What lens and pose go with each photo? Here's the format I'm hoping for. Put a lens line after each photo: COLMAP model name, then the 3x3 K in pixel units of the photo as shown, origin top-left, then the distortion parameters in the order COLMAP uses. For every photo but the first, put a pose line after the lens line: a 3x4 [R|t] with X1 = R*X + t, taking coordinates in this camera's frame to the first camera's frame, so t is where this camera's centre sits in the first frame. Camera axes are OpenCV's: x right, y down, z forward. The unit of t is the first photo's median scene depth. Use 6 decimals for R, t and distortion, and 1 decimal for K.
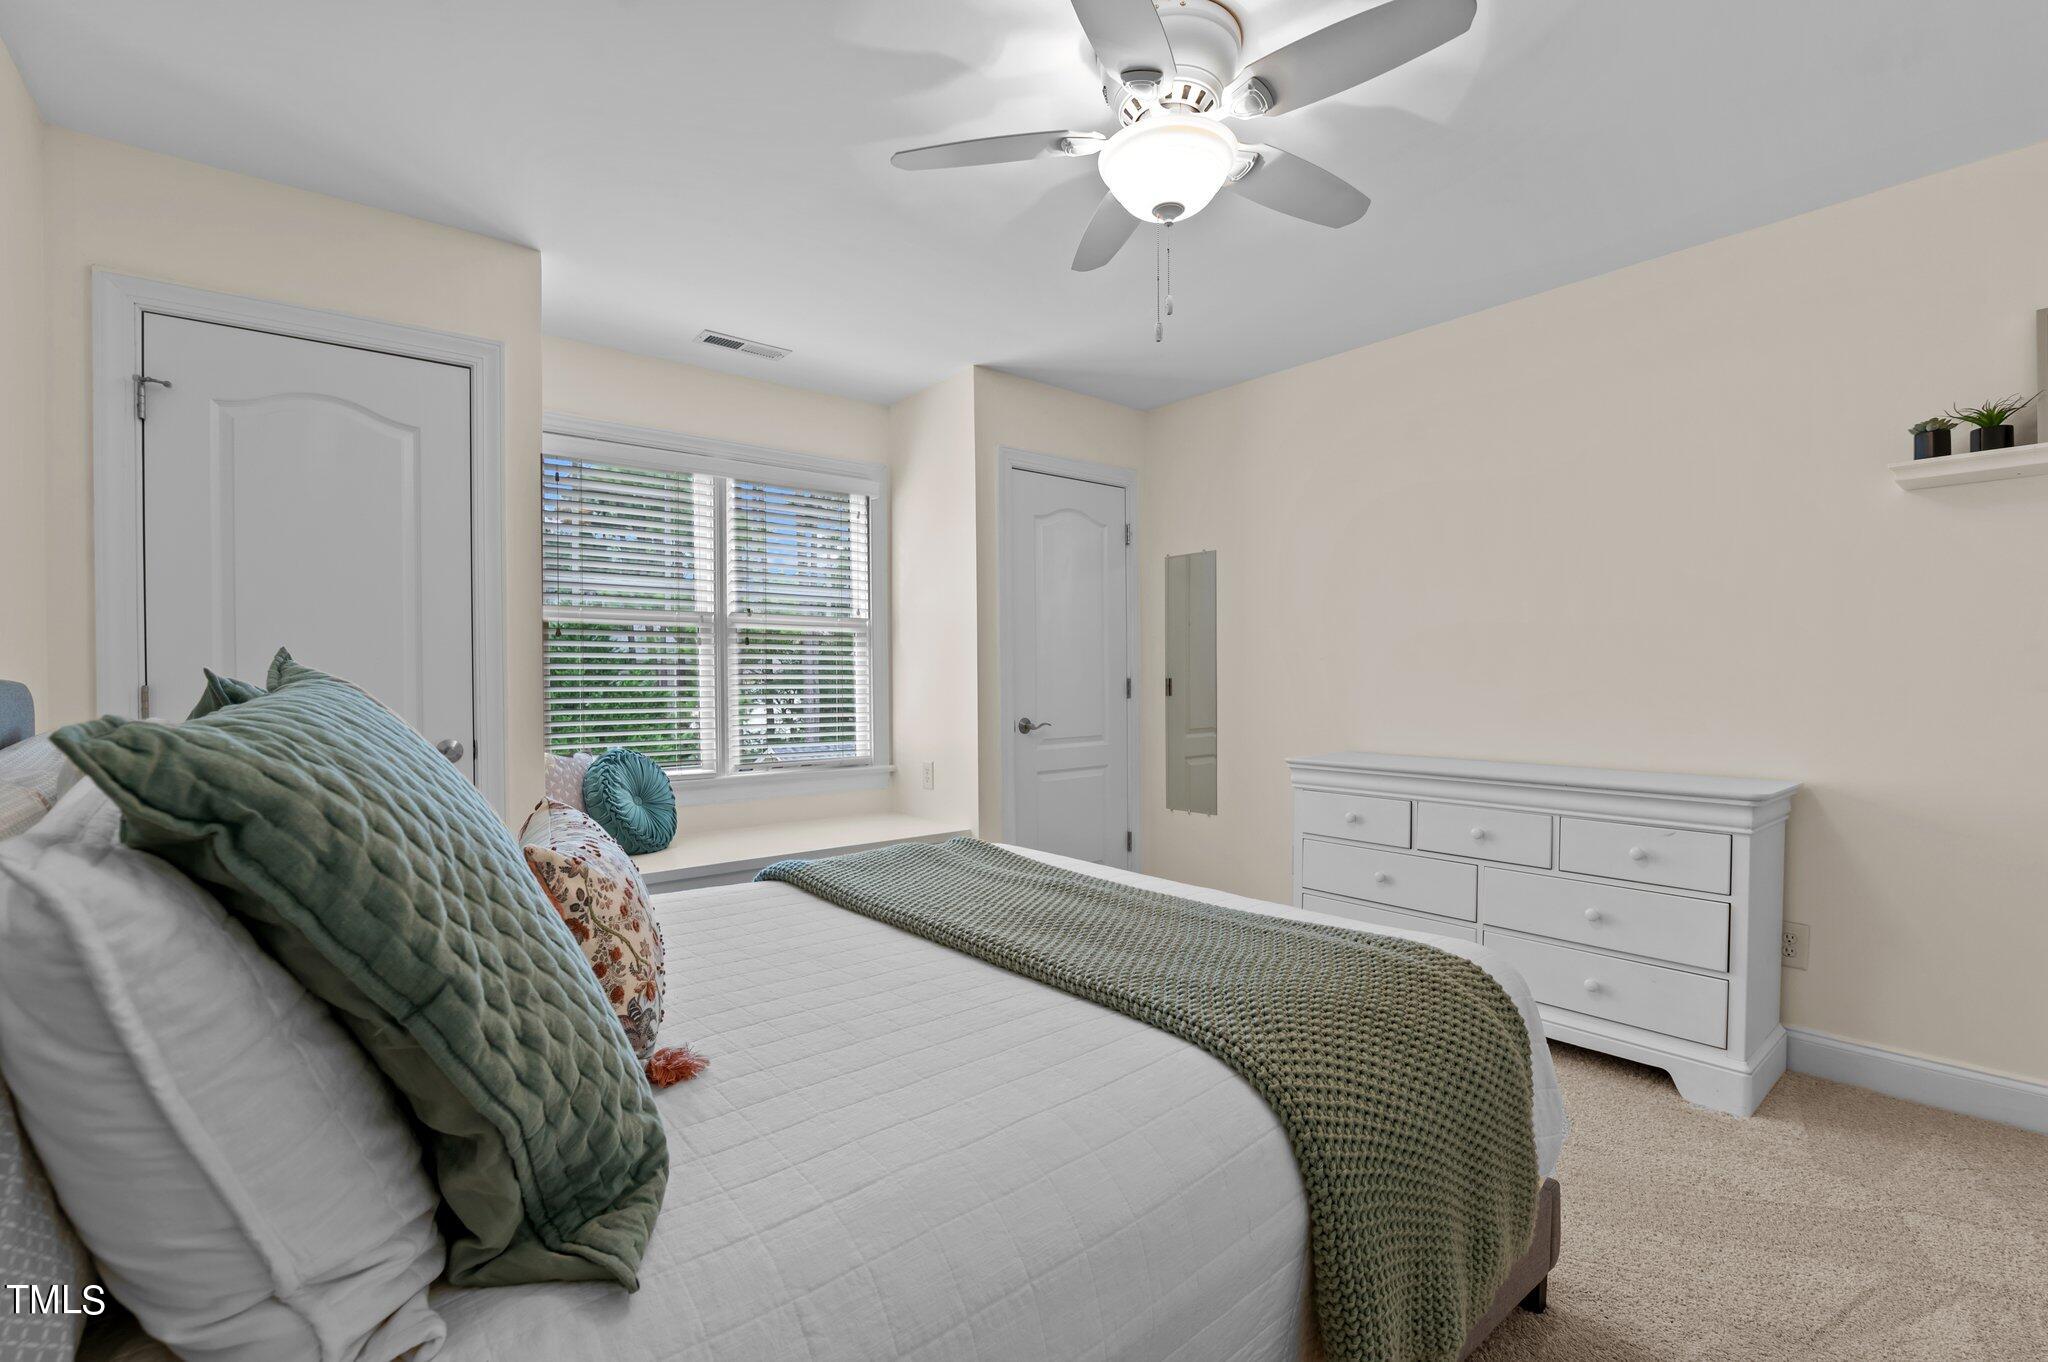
lens RADIAL K [[936.5, 0, 1024.0], [0, 936.5, 681.0], [0, 0, 1]] dist [0.001024, 0.000087]
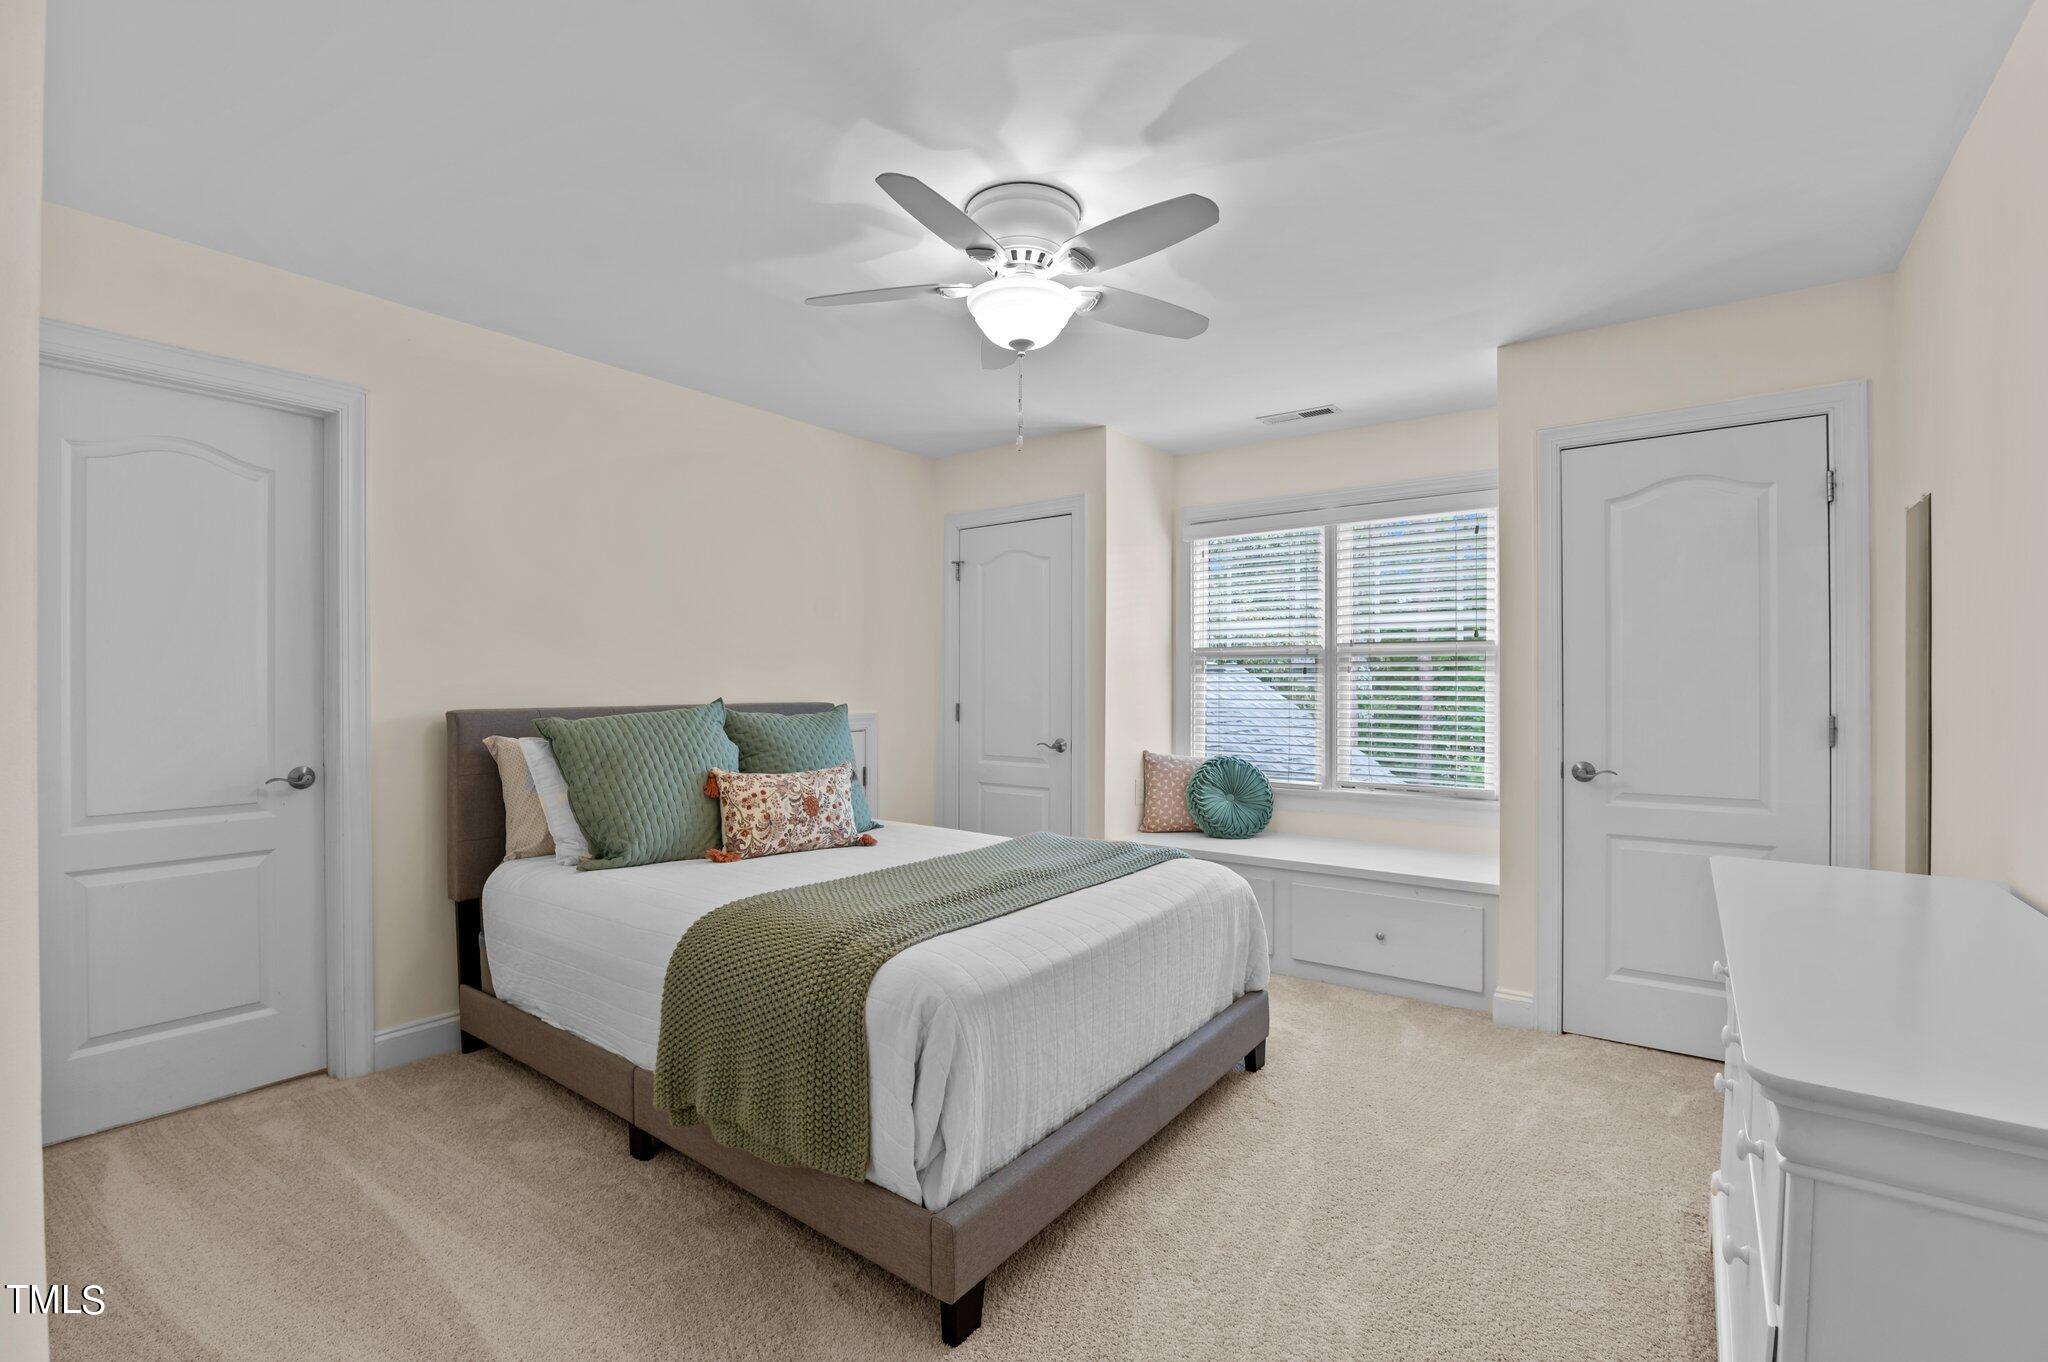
lens RADIAL K [[902.5, 0, 1018.5], [0, 902.5, 674.1], [0, 0, 1]] dist [-0.001842, 0.000147]
pose [[0.229480, -0.015756, -0.973186, 0.665267], [-0.012281, 0.999742, -0.019082, -0.012296], [0.973236, 0.016331, 0.229228, 0.385845]]
